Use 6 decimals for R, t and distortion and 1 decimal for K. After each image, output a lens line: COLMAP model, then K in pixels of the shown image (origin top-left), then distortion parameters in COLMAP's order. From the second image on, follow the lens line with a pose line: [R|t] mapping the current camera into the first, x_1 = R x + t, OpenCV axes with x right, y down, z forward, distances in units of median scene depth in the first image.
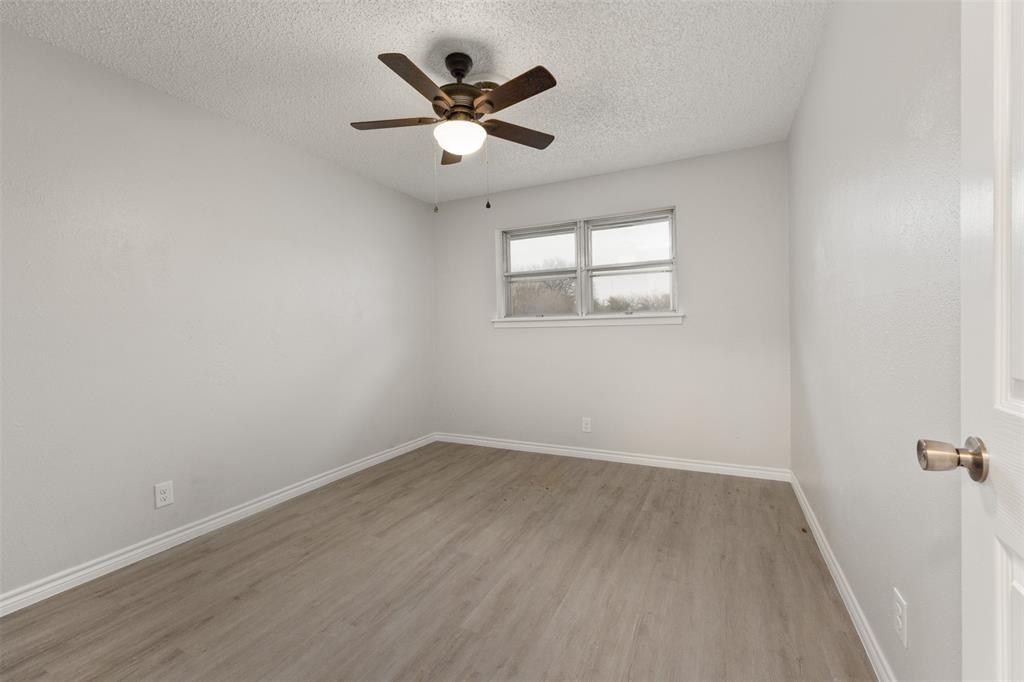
lens RADIAL K [[431.2, 0, 512.0], [0, 431.2, 341.0], [0, 0, 1]] dist [-0.000797, -0.000154]
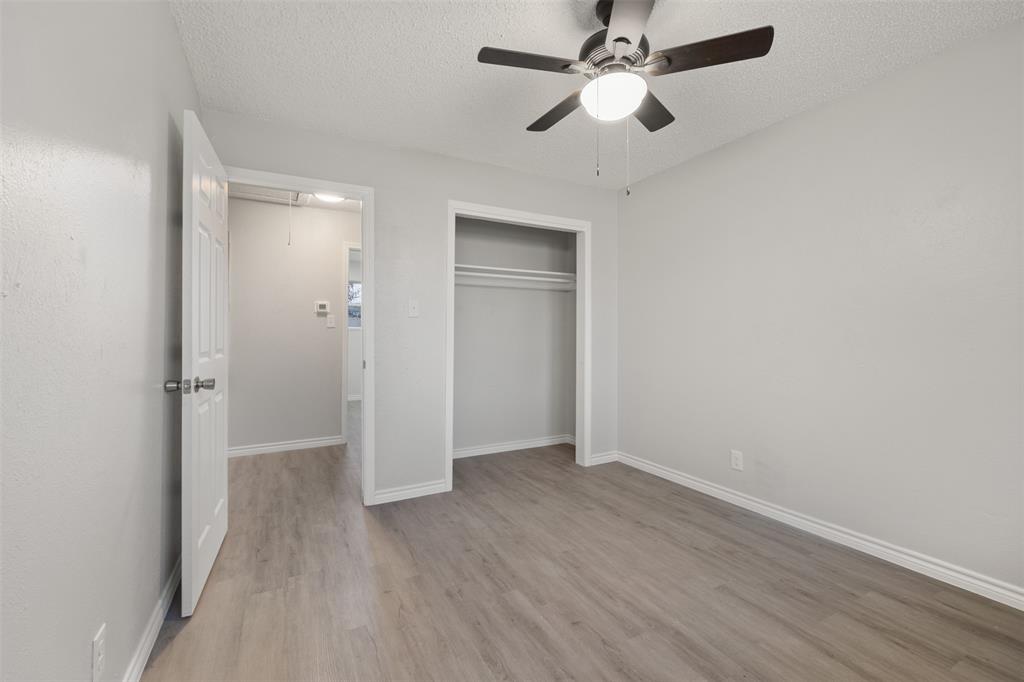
lens RADIAL K [[431.2, 0, 512.0], [0, 431.2, 341.0], [0, 0, 1]] dist [-0.000797, -0.000154]
pose [[-0.588635, 0.034234, -0.807674, 0.605985], [-0.007944, 0.998810, 0.048126, -0.051609], [0.808360, 0.034745, -0.587662, 1.236781]]
